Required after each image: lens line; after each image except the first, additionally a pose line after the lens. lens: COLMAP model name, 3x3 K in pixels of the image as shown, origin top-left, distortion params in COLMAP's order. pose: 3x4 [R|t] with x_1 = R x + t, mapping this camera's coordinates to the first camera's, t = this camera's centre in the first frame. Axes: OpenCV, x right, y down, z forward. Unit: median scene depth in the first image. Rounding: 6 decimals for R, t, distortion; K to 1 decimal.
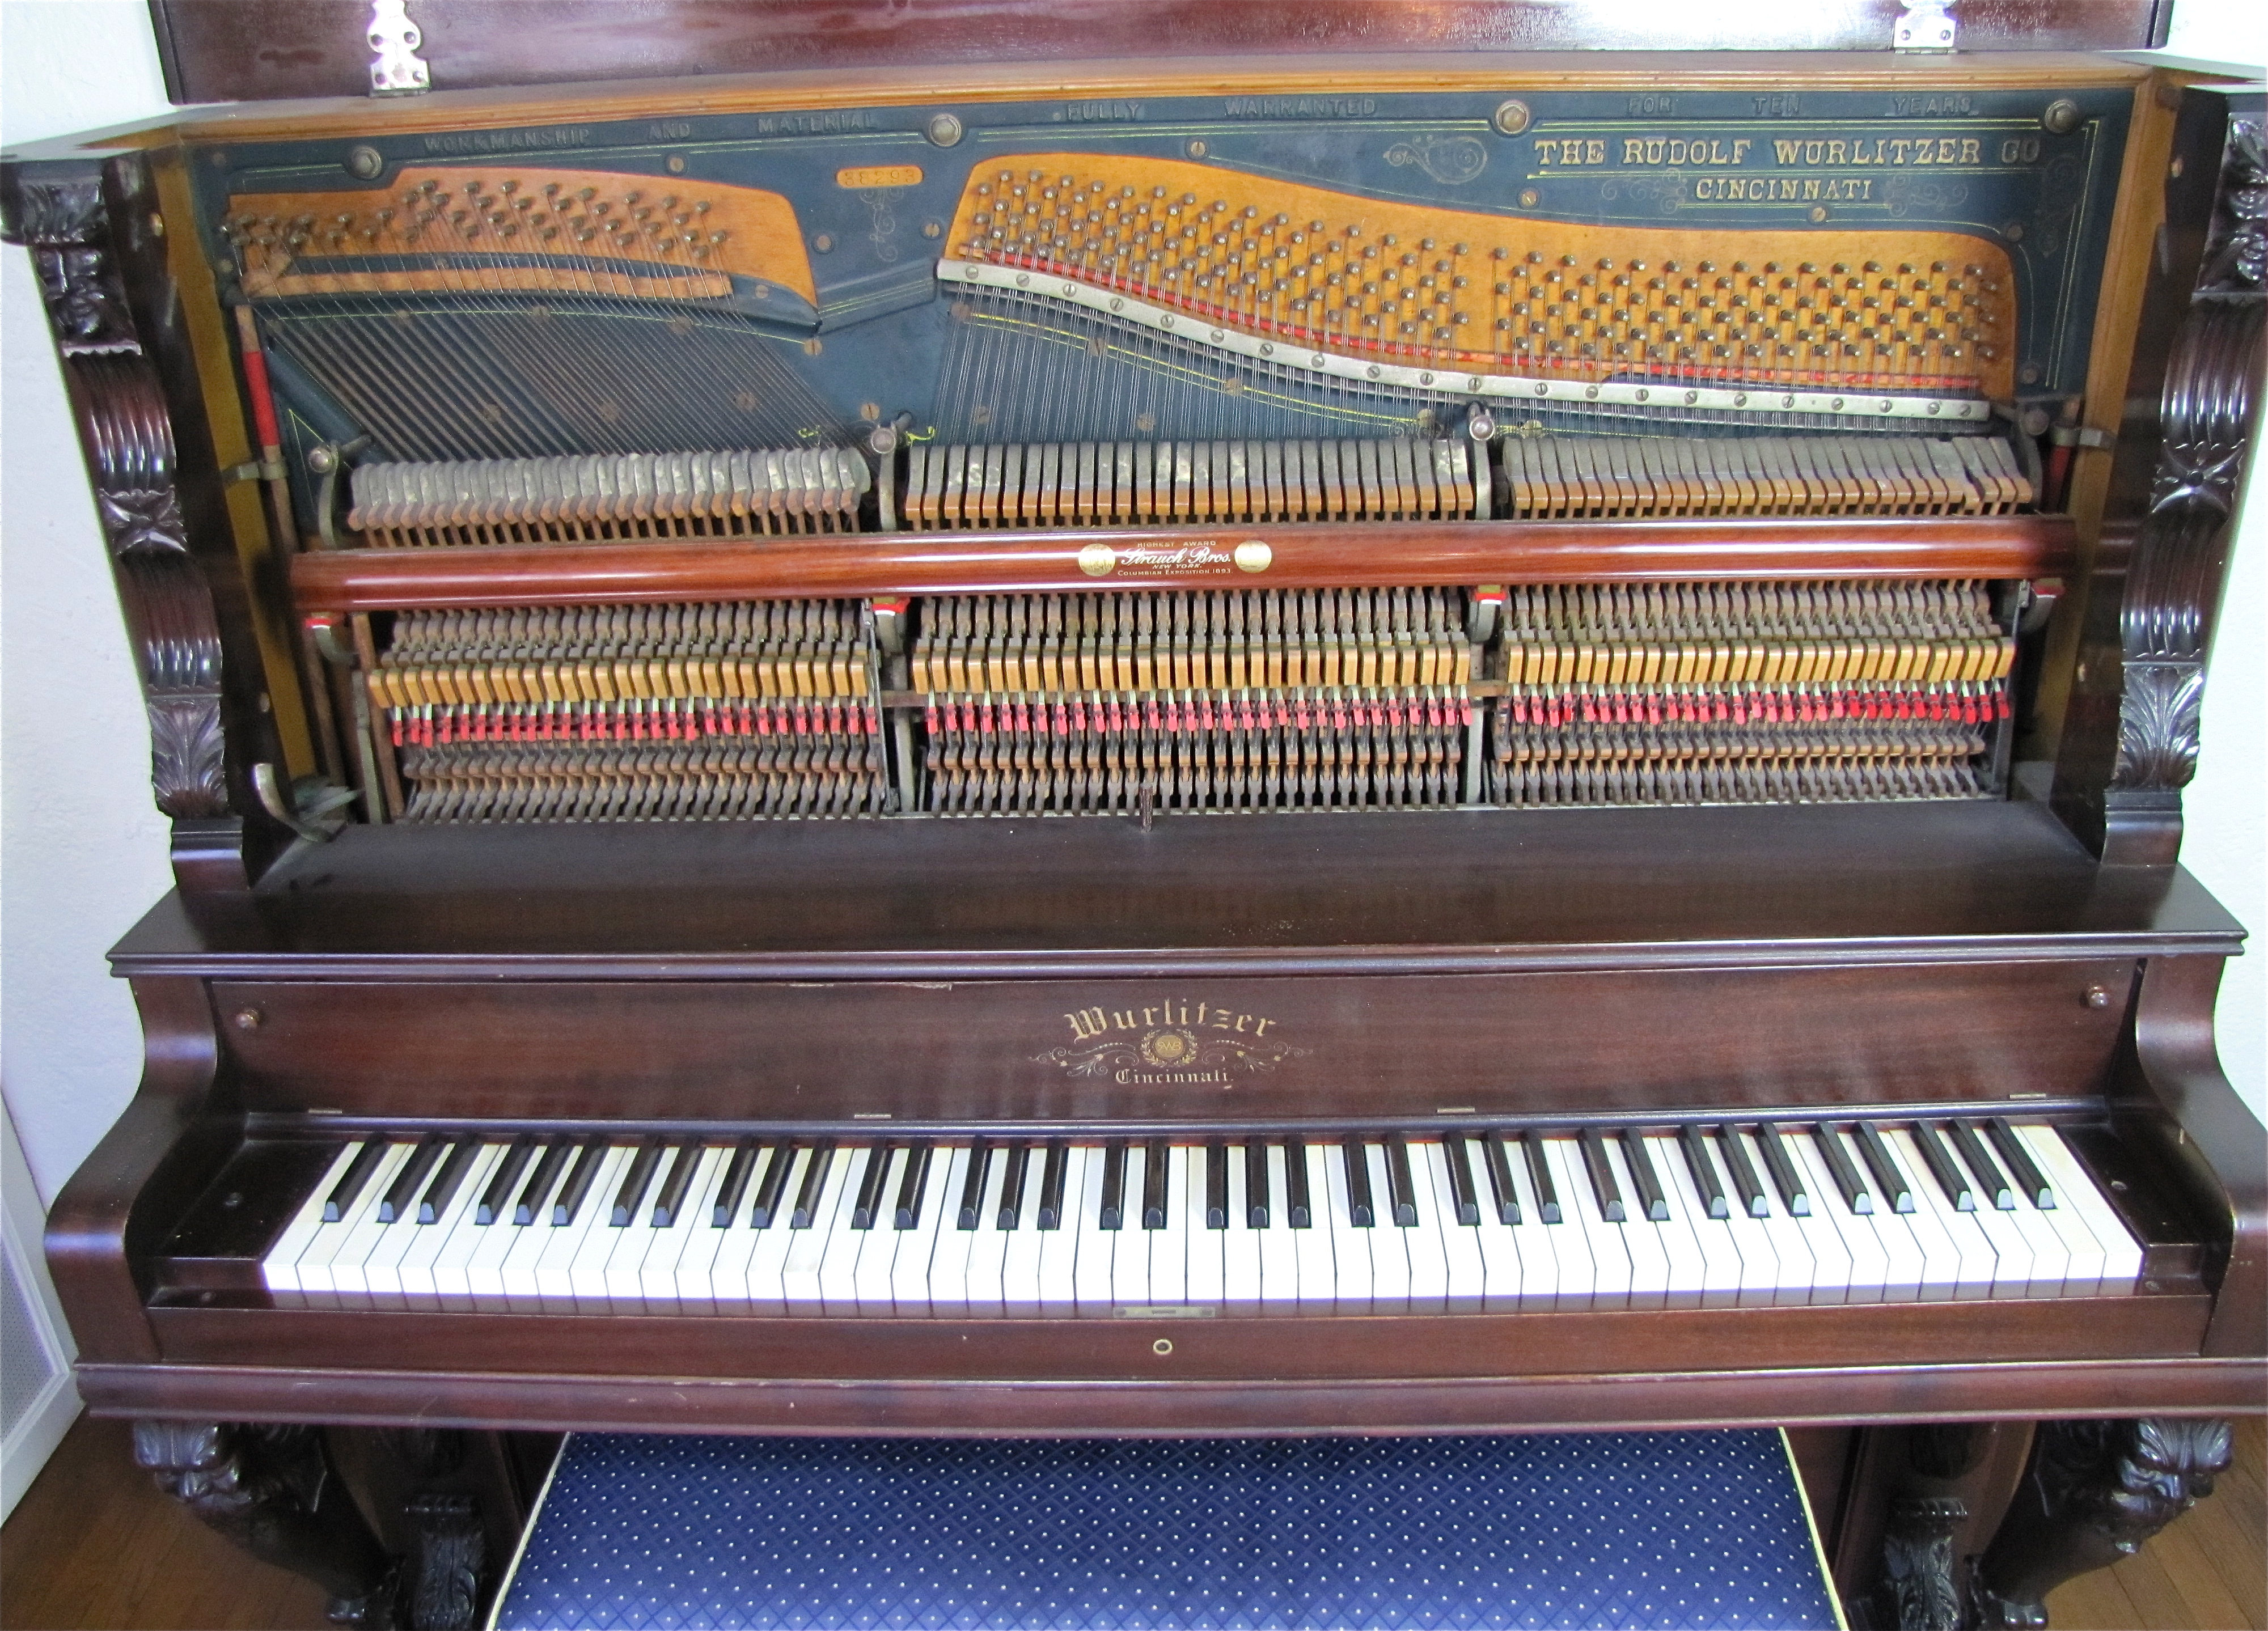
lens RADIAL K [[1850.8, 0, 1134.0], [0, 1850.8, 815.5], [0, 0, 1]] dist [-0.150731, 0.103687]
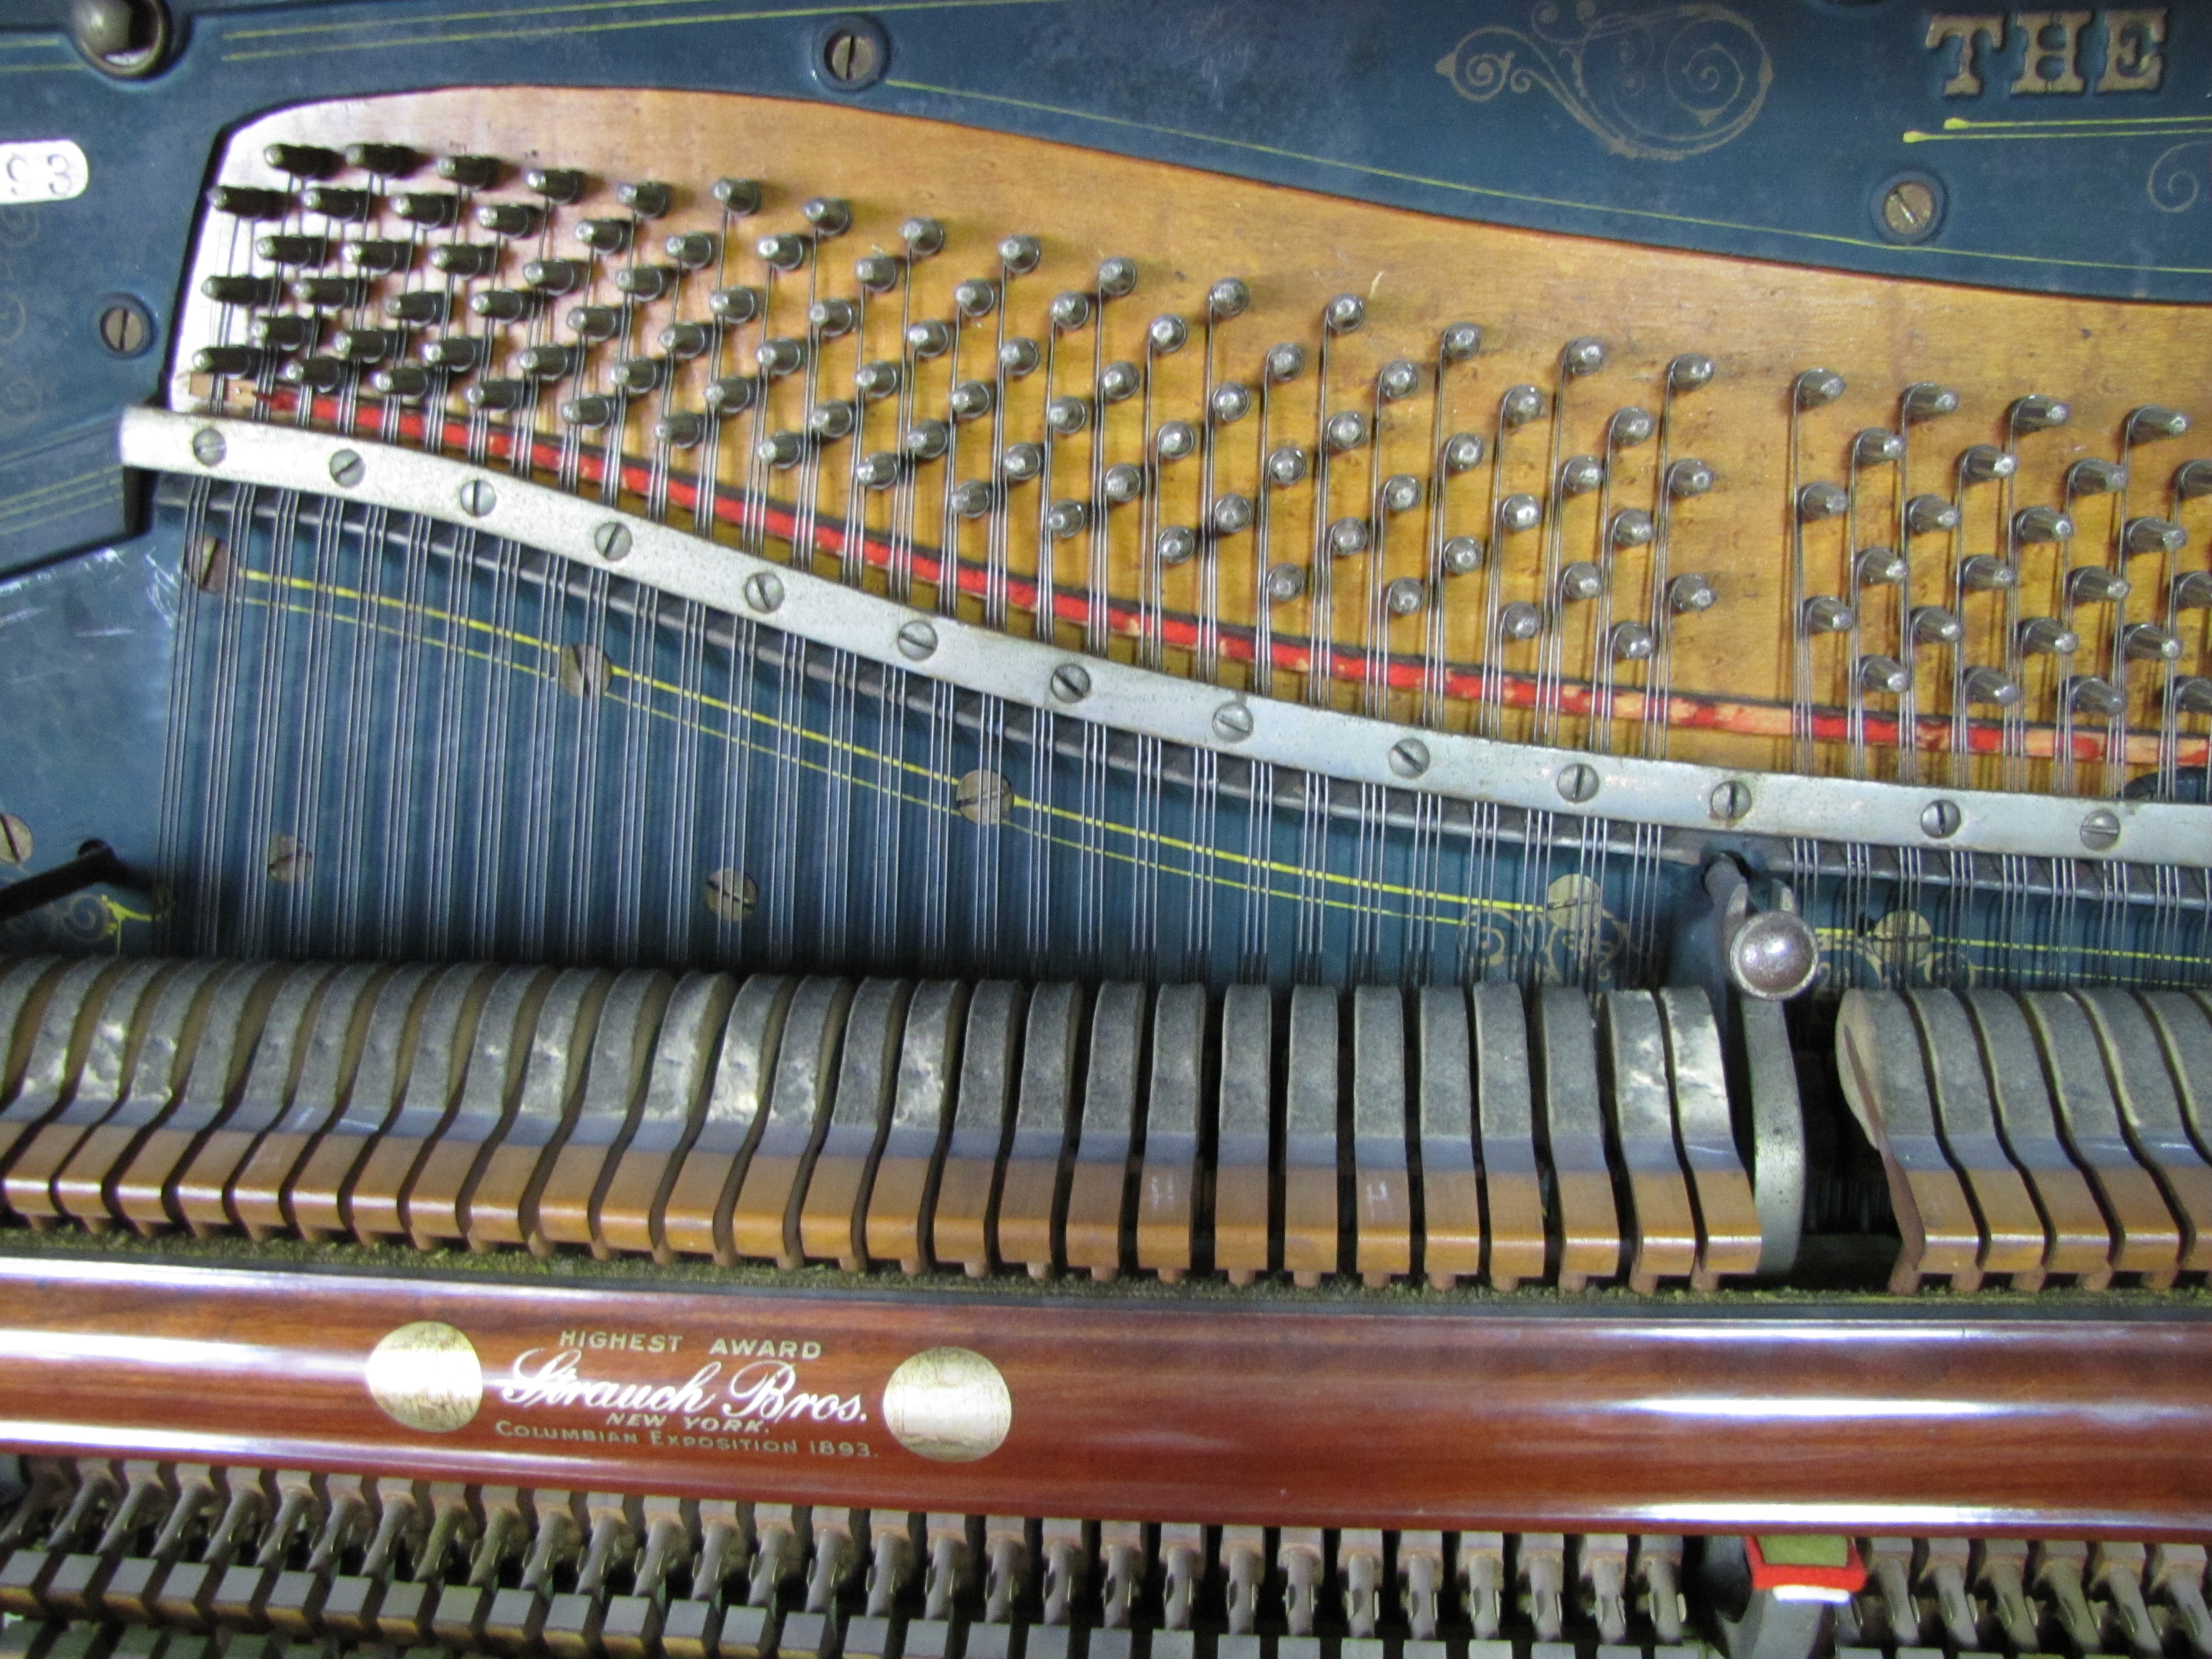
lens RADIAL K [[1818.3, 0, 1098.1], [0, 1818.3, 923.2], [0, 0, 1]] dist [-0.086797, 0.004288]
pose [[0.997129, 0.026197, -0.071040, 0.100875], [-0.035870, 0.989710, -0.138516, -0.169569], [0.066680, 0.140667, 0.987809, 0.694036]]
